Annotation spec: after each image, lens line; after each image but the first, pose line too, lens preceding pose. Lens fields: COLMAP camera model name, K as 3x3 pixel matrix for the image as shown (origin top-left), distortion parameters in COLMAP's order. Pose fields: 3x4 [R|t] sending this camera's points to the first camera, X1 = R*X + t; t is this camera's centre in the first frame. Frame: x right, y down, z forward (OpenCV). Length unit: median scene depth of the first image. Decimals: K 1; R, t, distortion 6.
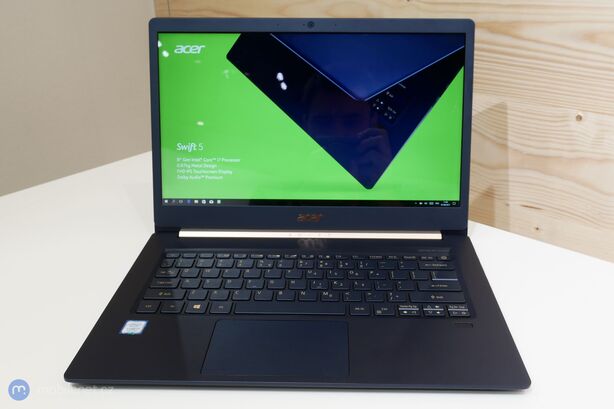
lens RADIAL K [[536.0, 0, 307.0], [0, 536.0, 204.5], [0, 0, 1]] dist [-0.003236, 0.005726]
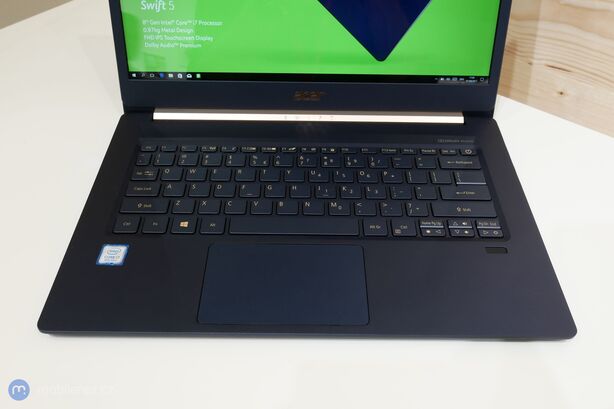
lens RADIAL K [[541.6, 0, 296.7], [0, 541.6, 203.9], [0, 0, 1]] dist [-0.008757, 0.004442]
pose [[0.999614, -0.008974, 0.026306, -0.038314], [-0.000094, 0.945348, 0.326063, -0.094298], [-0.027795, -0.325939, 0.944982, 0.150252]]
